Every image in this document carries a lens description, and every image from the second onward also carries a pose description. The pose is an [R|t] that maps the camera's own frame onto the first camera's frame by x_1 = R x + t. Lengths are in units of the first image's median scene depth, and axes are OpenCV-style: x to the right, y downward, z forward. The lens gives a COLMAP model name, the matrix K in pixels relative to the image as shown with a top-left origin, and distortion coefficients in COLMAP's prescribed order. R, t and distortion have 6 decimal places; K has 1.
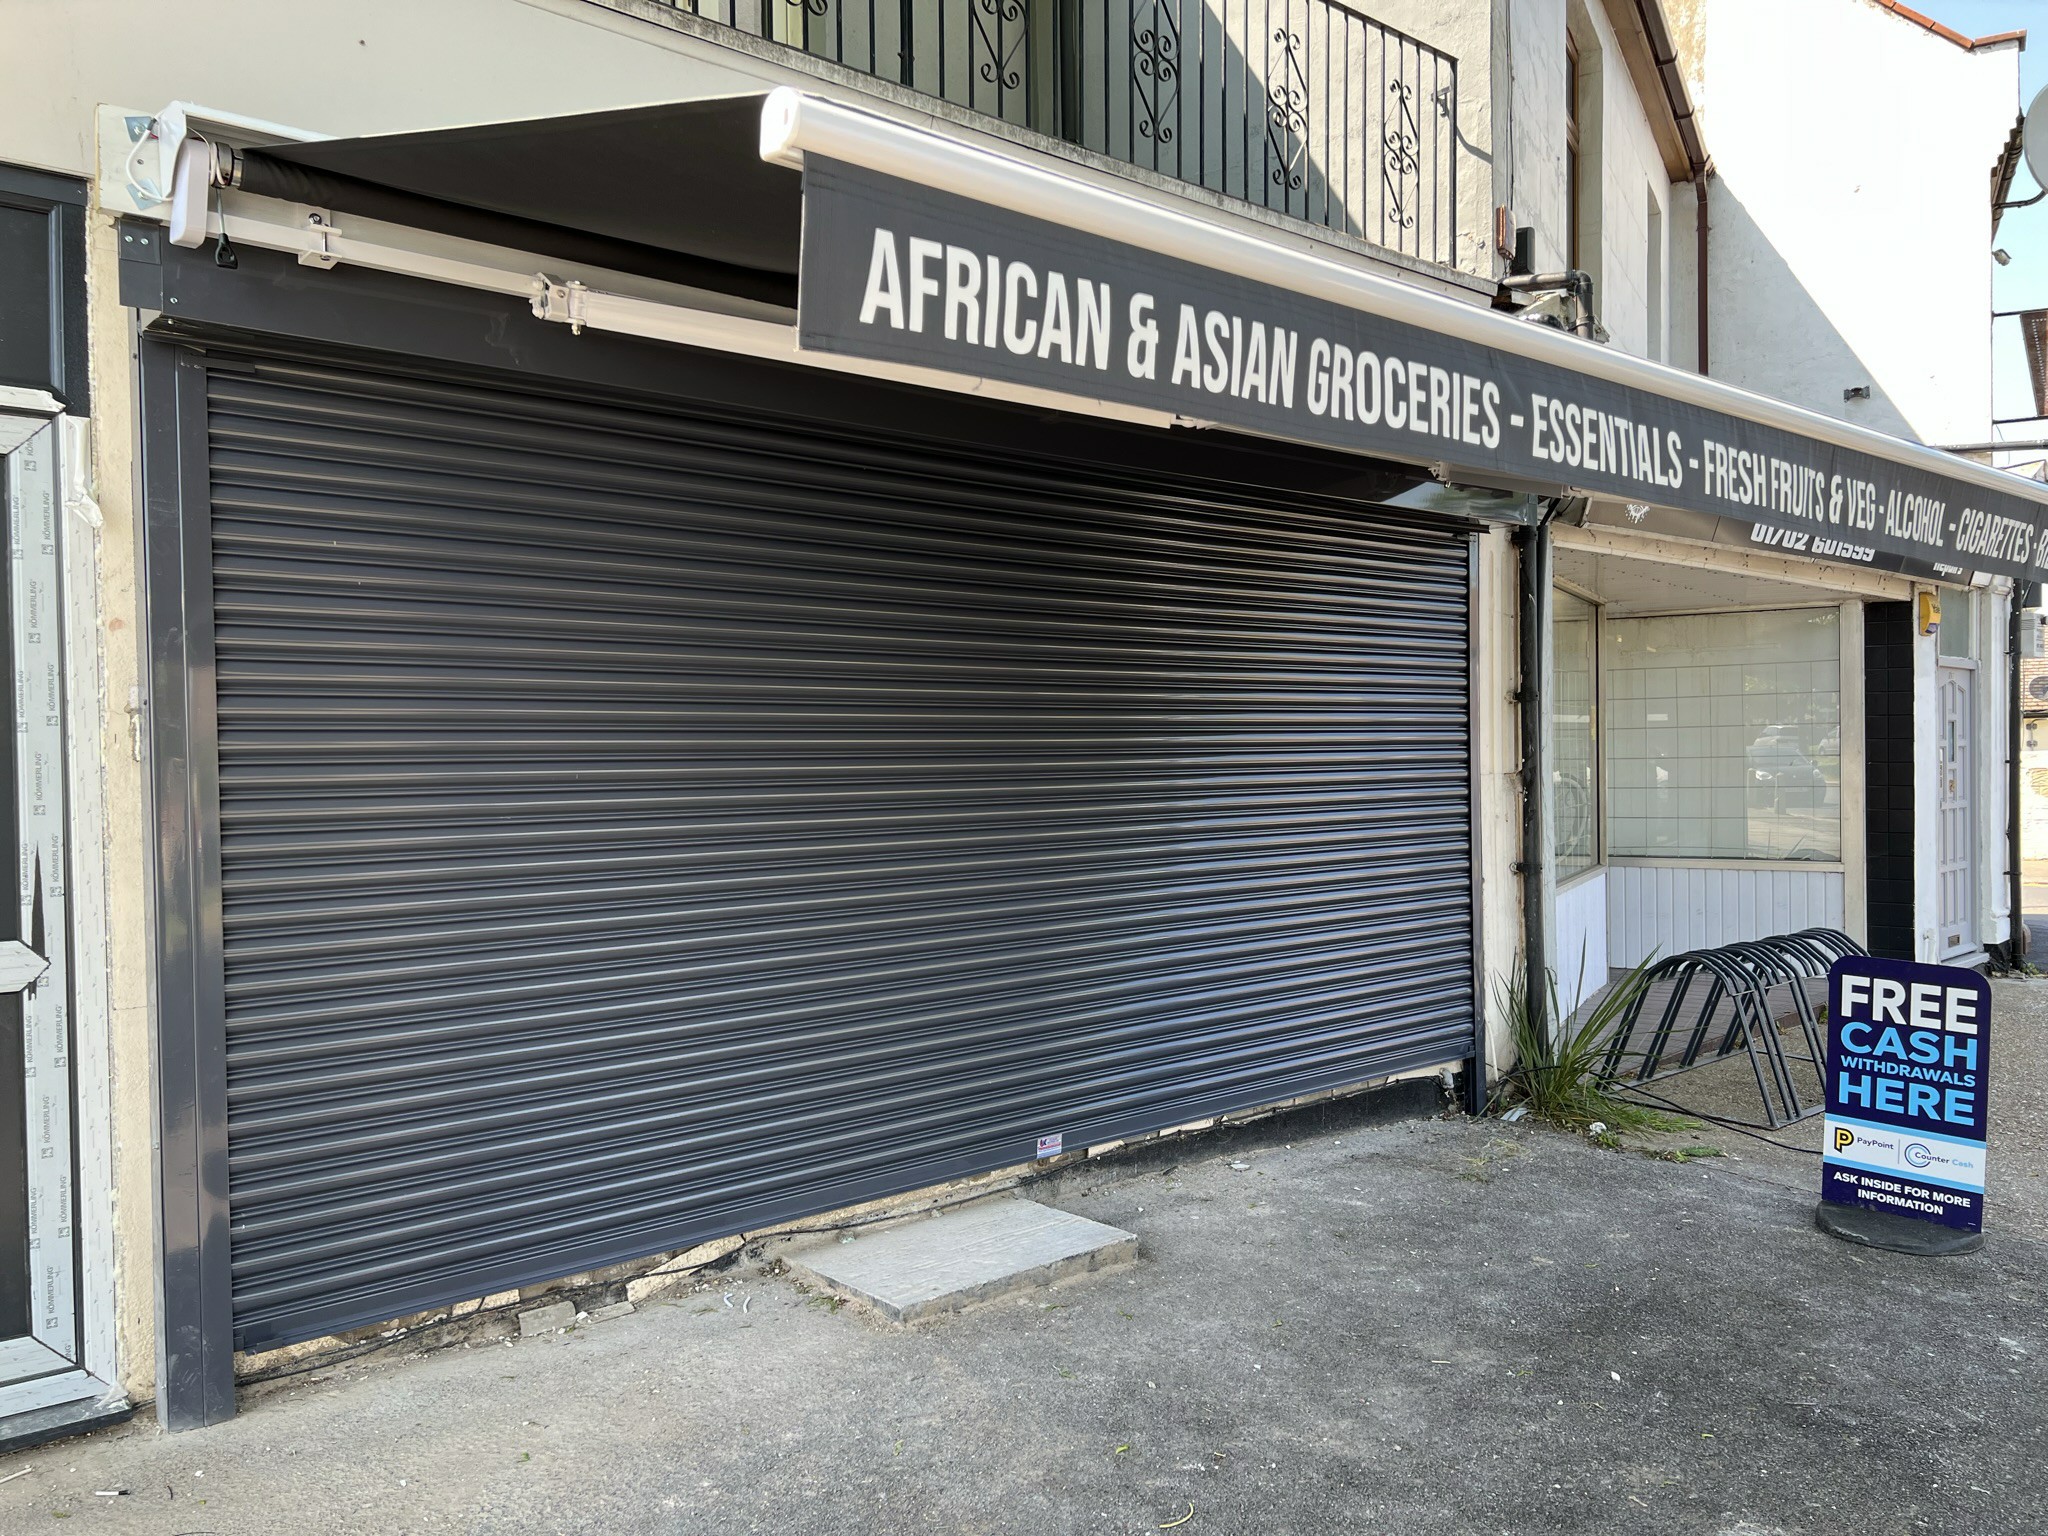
lens RADIAL K [[1545.3, 0, 1034.5], [0, 1545.3, 764.1], [0, 0, 1]] dist [0.026325, -0.027106]
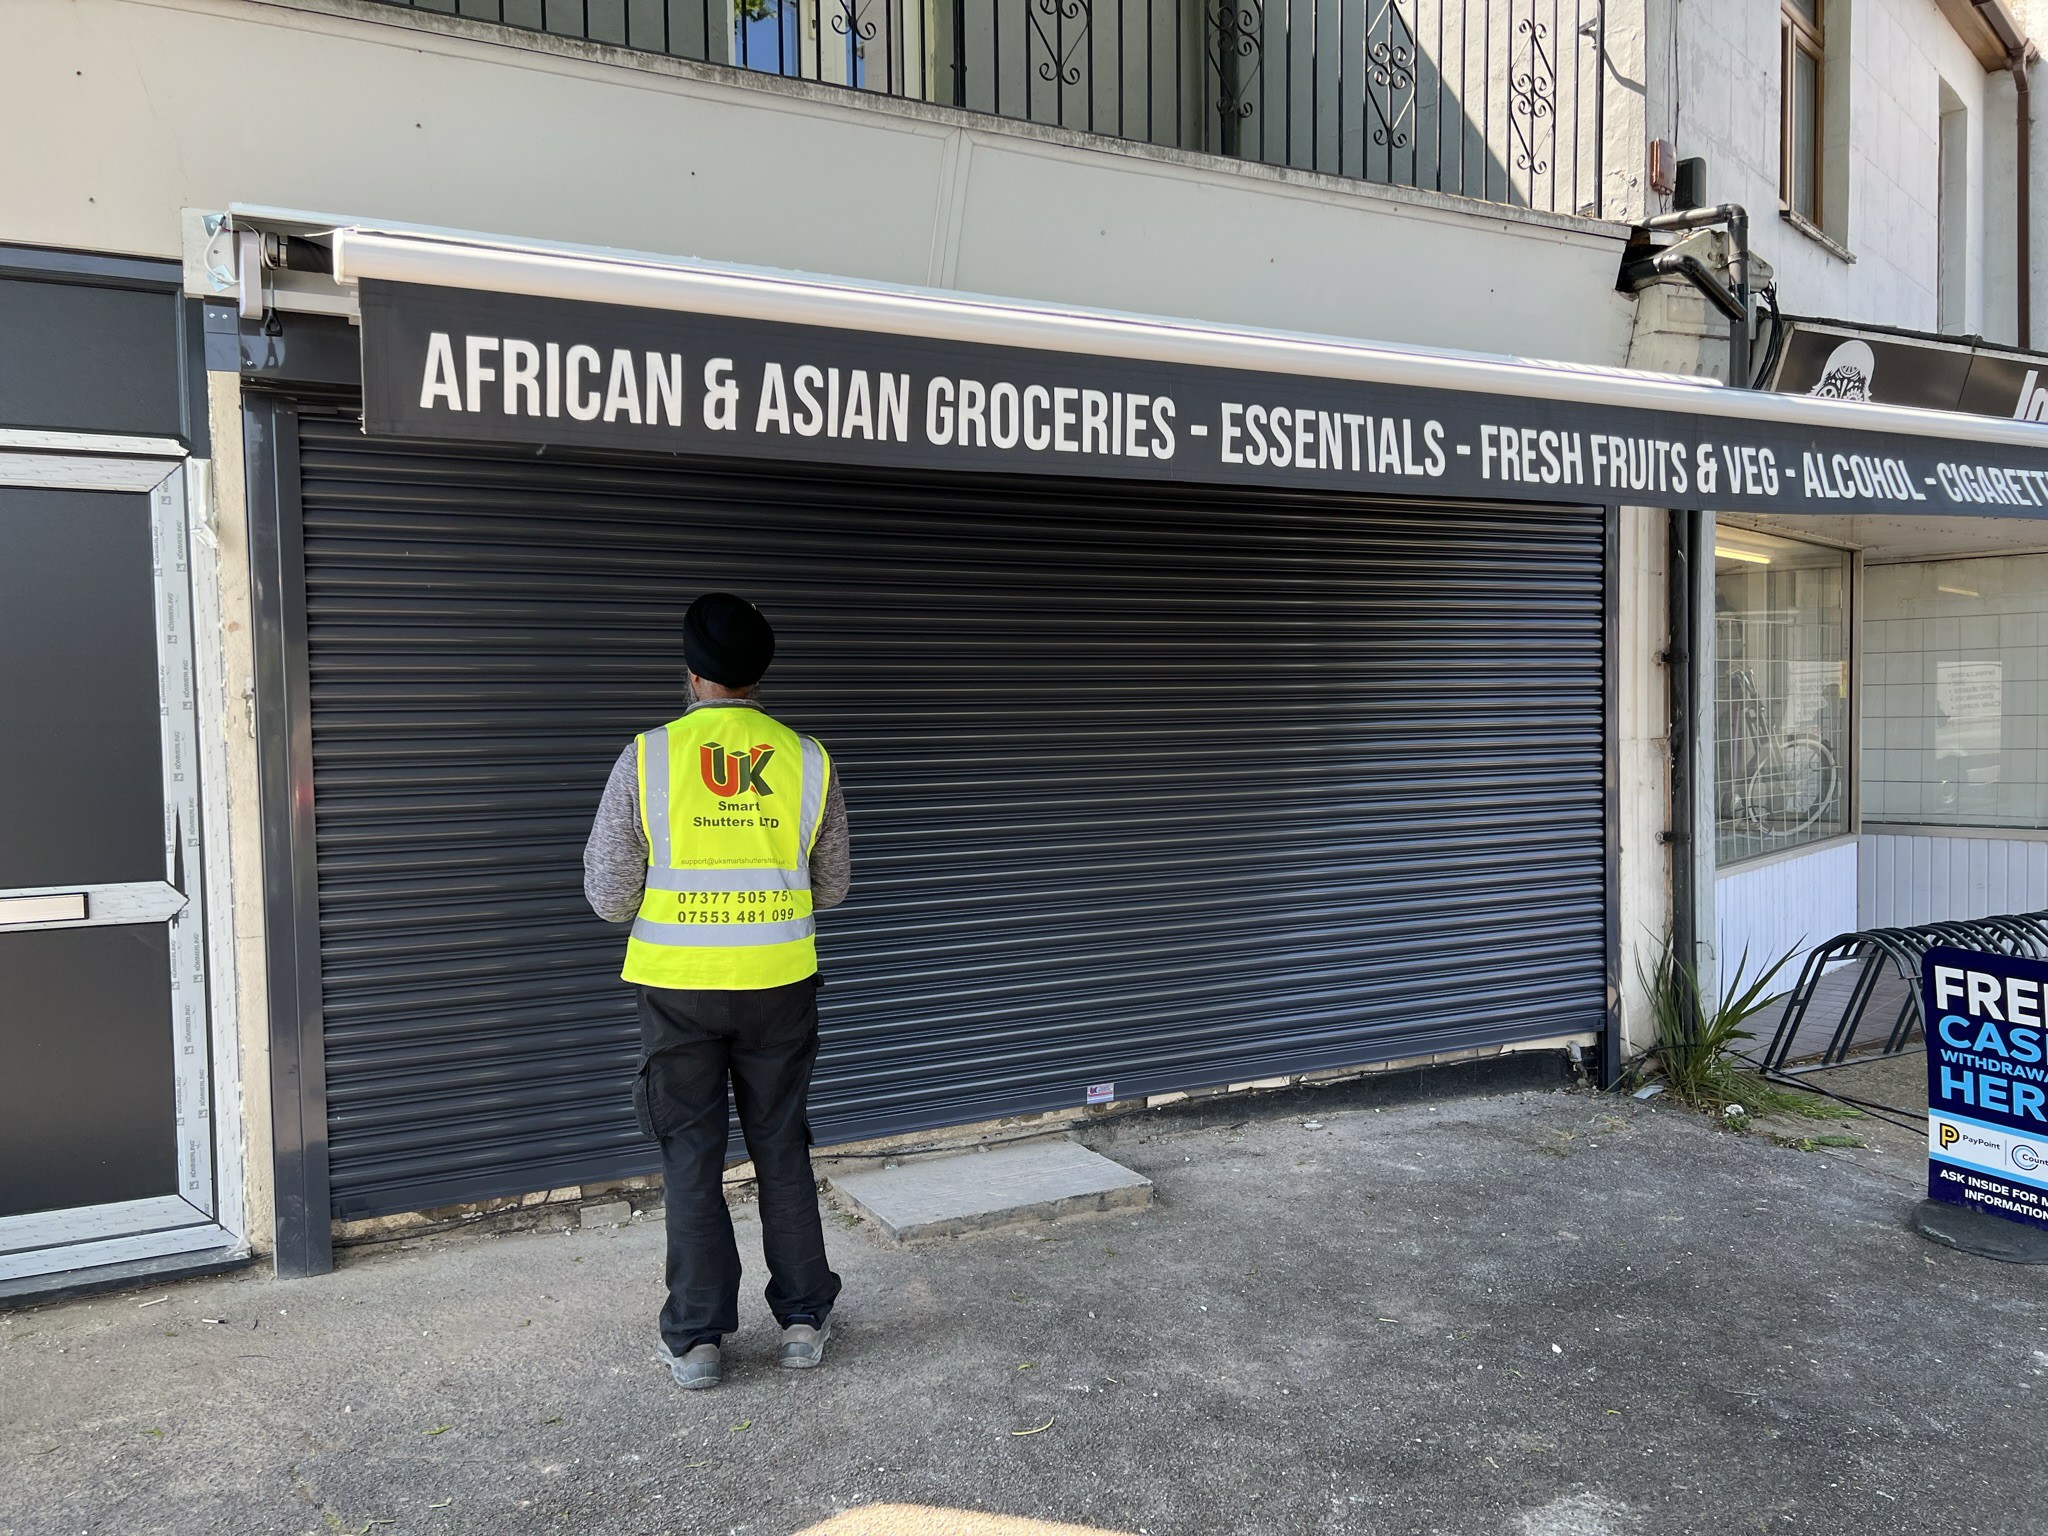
lens RADIAL K [[1538.9, 0, 1008.2], [0, 1538.9, 763.4], [0, 0, 1]] dist [0.038370, -0.037768]
pose [[0.971269, 0.004363, -0.237942, 0.260732], [0.002678, 0.999568, 0.029257, -0.013772], [0.237967, -0.029053, 0.970839, -0.044115]]
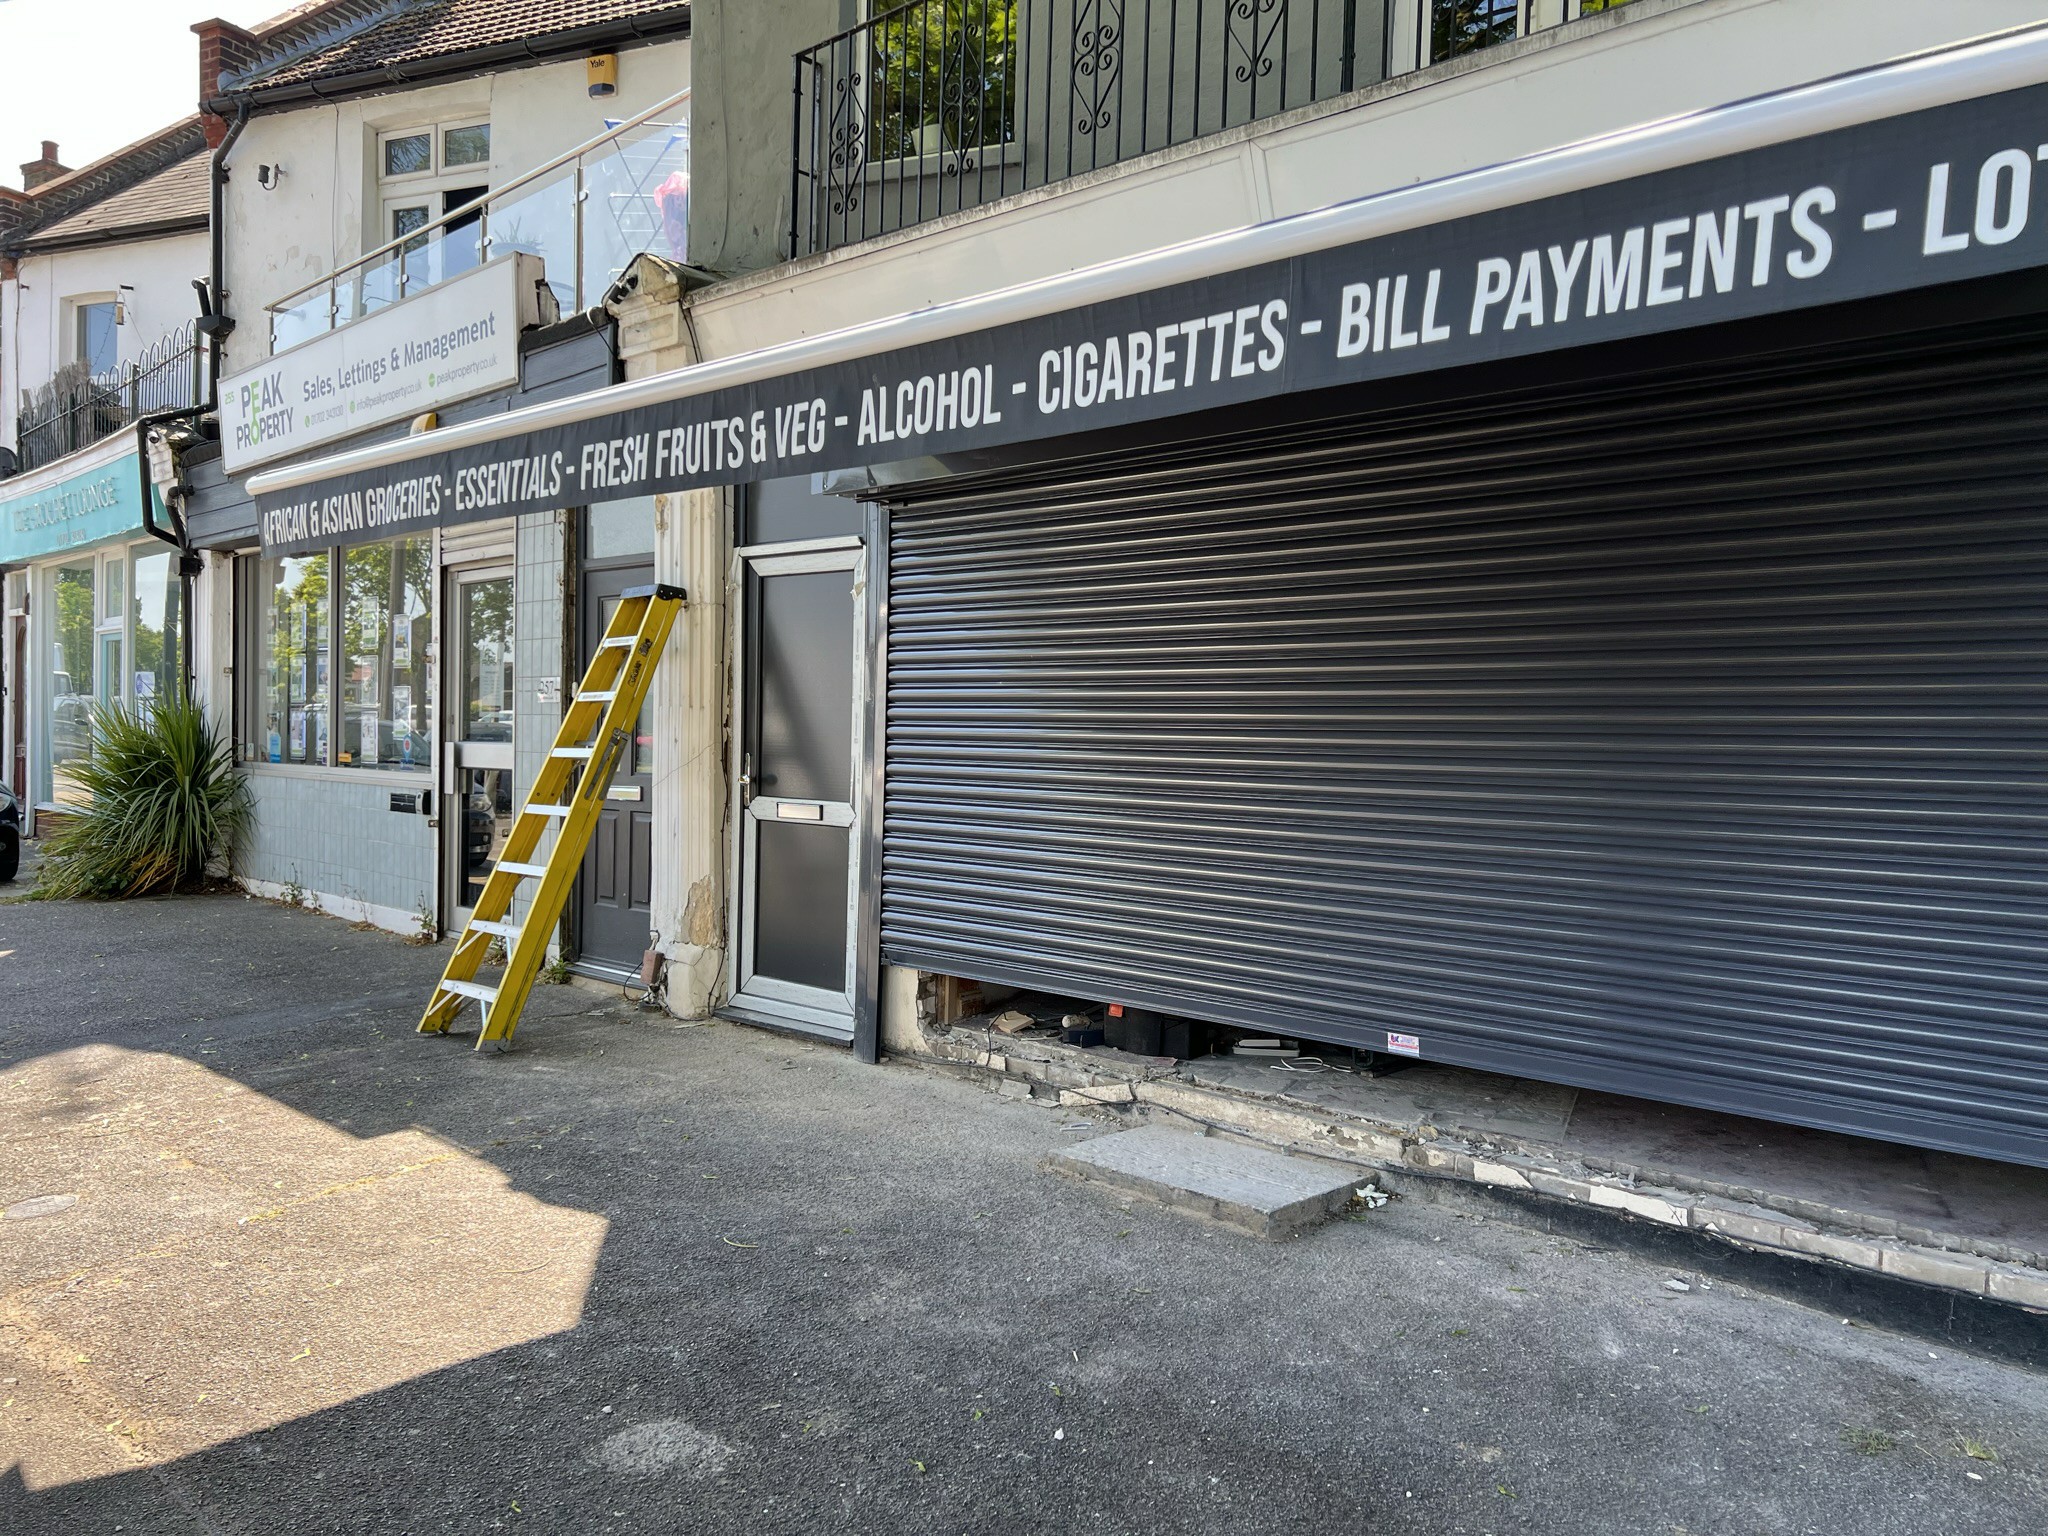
lens RADIAL K [[1396.9, 0, 1114.3], [0, 1396.9, 751.4], [0, 0, 1]] dist [0.167404, -0.263686]
pose [[0.182354, 0.012102, -0.983158, 1.138607], [-0.047108, 0.998883, 0.003558, 0.005965], [0.982104, 0.045666, 0.182721, 0.848707]]
